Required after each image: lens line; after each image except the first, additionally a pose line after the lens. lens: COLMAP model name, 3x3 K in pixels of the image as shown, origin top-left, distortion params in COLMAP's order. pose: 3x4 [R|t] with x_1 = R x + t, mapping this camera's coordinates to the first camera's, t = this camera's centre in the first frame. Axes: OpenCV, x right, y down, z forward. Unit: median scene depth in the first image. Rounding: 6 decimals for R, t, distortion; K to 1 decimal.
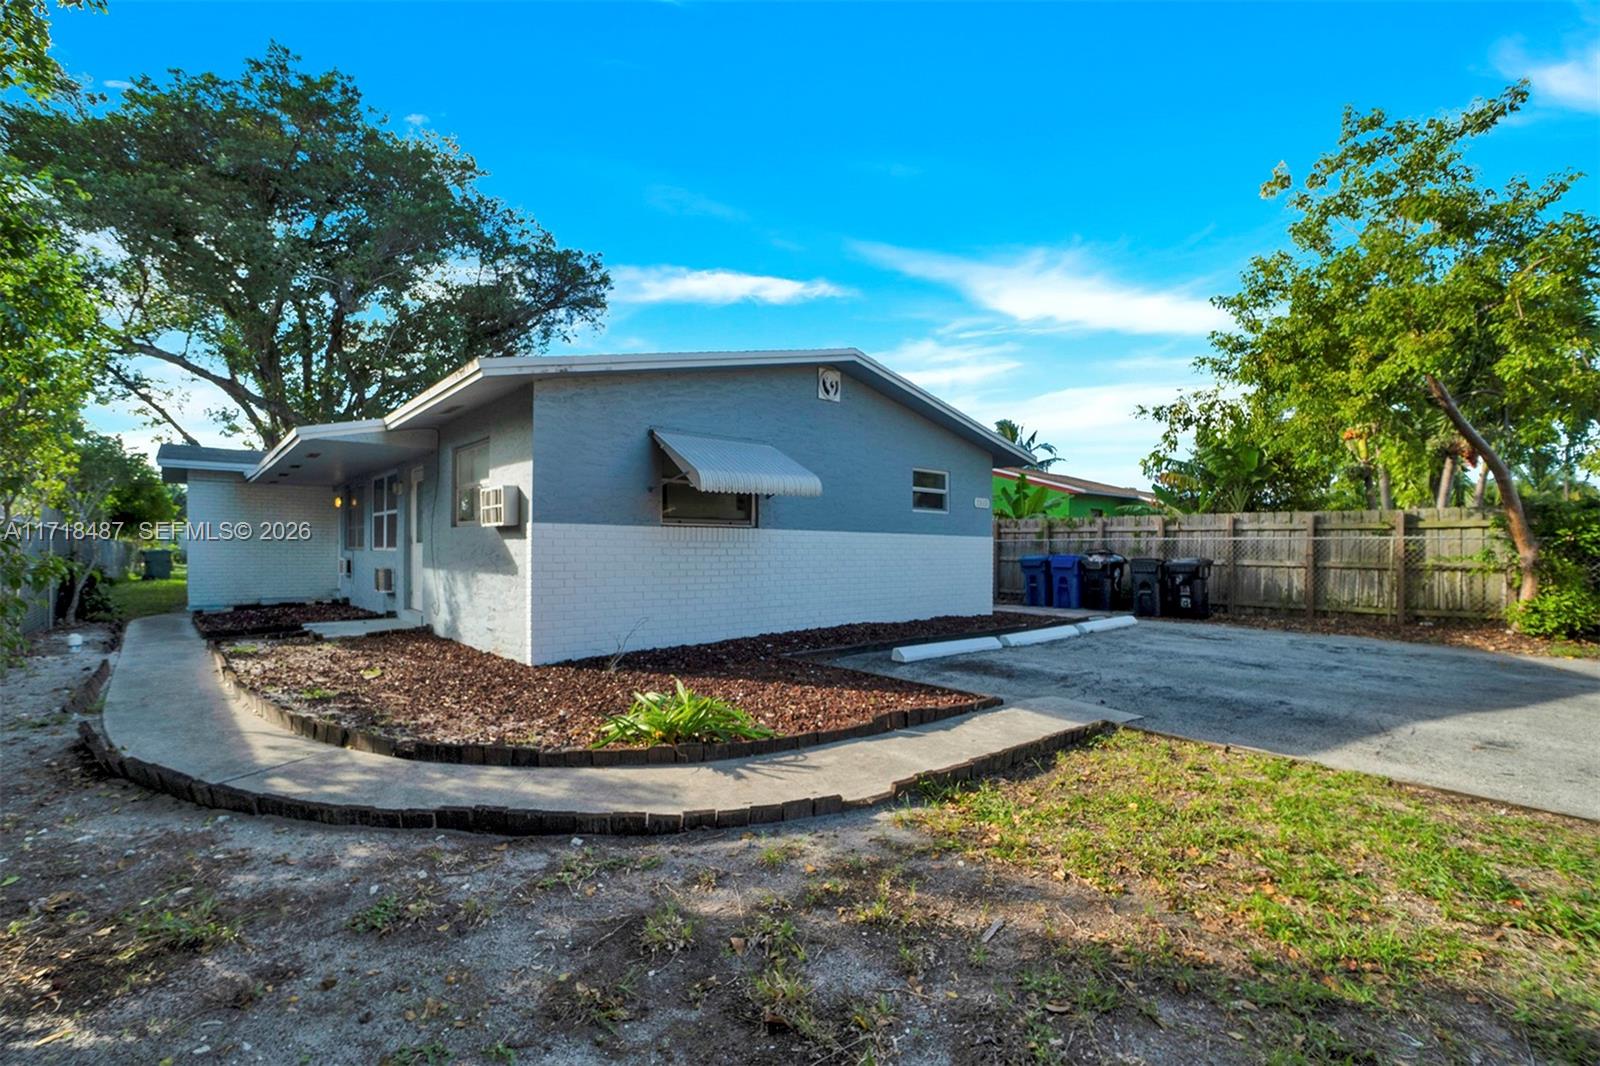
lens RADIAL K [[719.6, 0, 810.0], [0, 719.6, 541.8], [0, 0, 1]] dist [-0.027846, 0.001876]
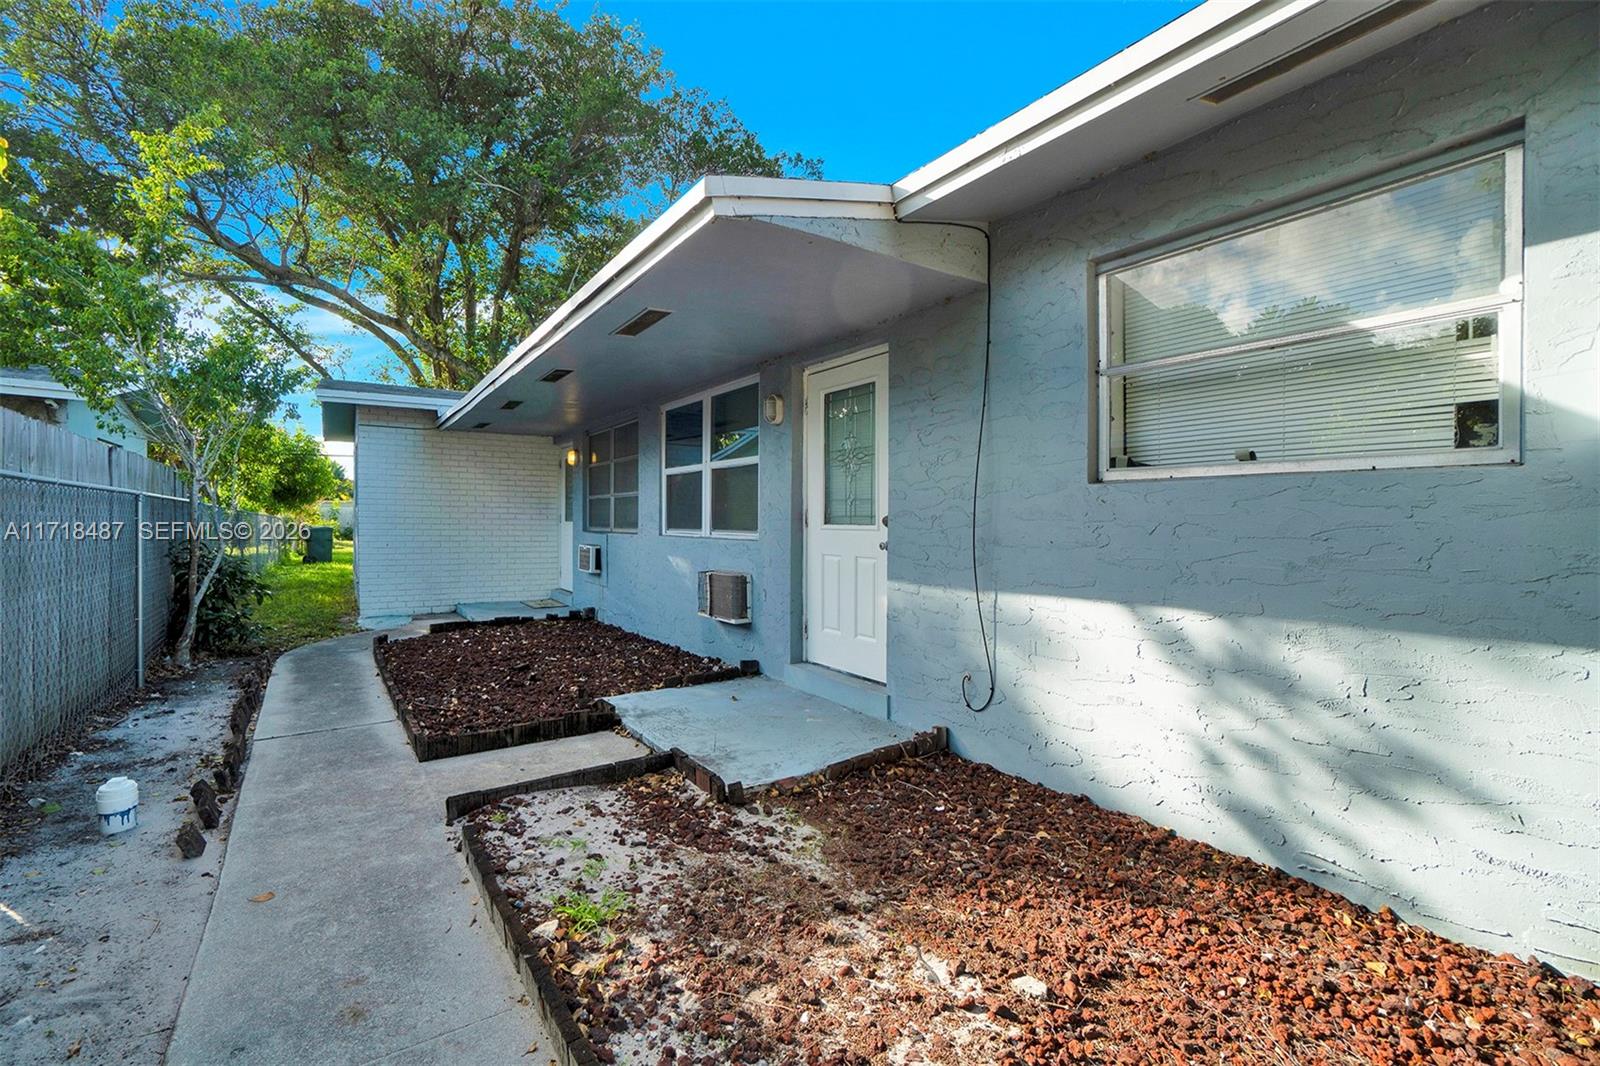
lens RADIAL K [[719.6, 0, 787.8], [0, 719.6, 525.3], [0, 0, 1]] dist [-0.027846, 0.001876]
pose [[0.986521, 0.005544, -0.163538, -0.378161], [-0.004124, 0.999951, 0.009021, -0.001016], [0.163580, -0.008225, 0.986496, 0.405574]]
